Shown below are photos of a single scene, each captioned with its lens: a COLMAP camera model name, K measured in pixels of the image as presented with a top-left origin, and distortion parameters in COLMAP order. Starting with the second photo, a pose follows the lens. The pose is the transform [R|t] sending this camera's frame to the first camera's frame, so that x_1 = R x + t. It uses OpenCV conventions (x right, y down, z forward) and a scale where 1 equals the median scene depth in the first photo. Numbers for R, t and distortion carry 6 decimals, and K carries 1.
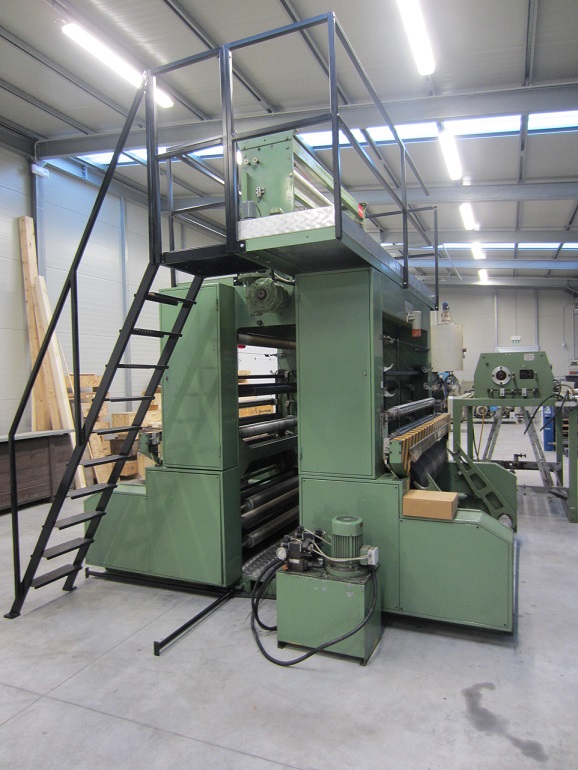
lens RADIAL K [[543.3, 0, 289.0], [0, 543.3, 385.0], [0, 0, 1]] dist [-0.013614, -0.001335]
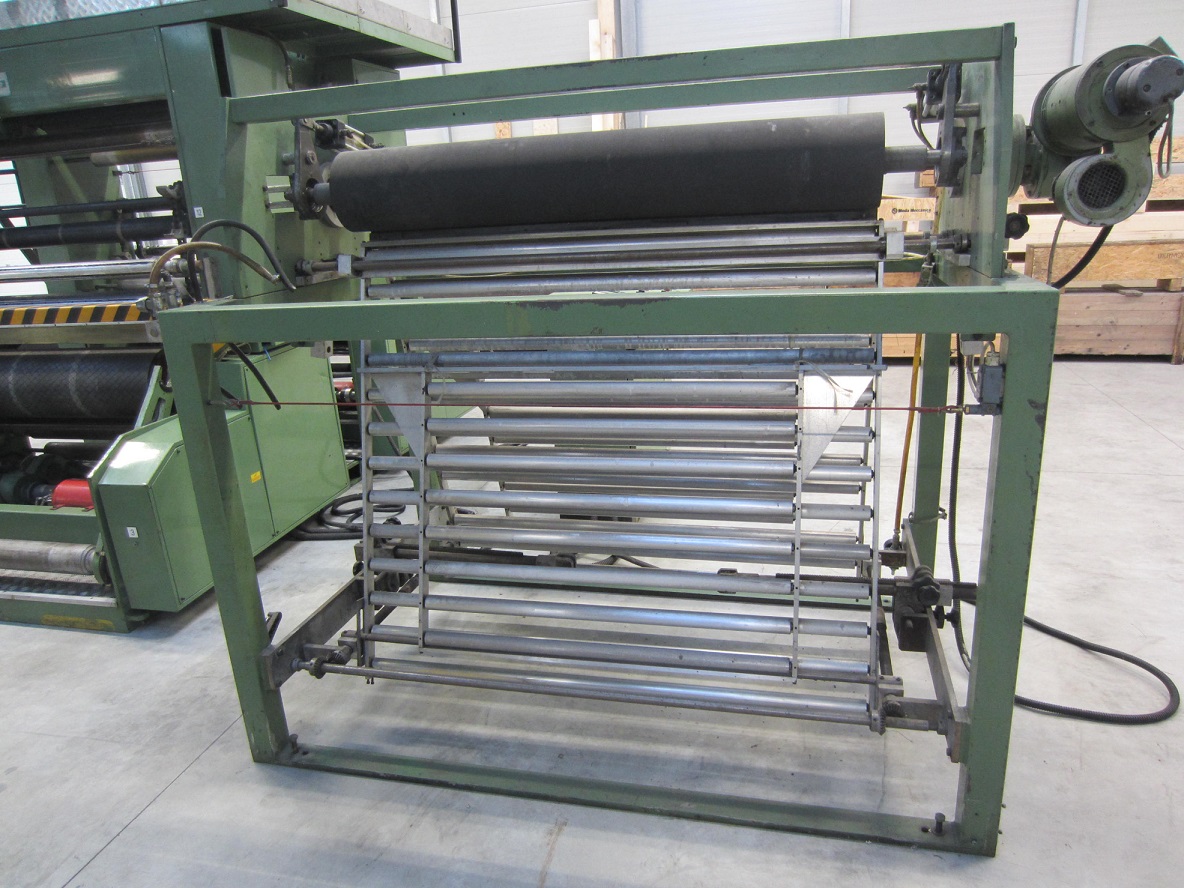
lens RADIAL K [[835.5, 0, 592.0], [0, 835.5, 444.0], [0, 0, 1]] dist [-0.013614, -0.001335]
pose [[0.163578, 0.306129, -0.937831, 0.995760], [0.032129, 0.948478, 0.315209, -0.025395], [0.986007, -0.081693, 0.145314, 1.232998]]
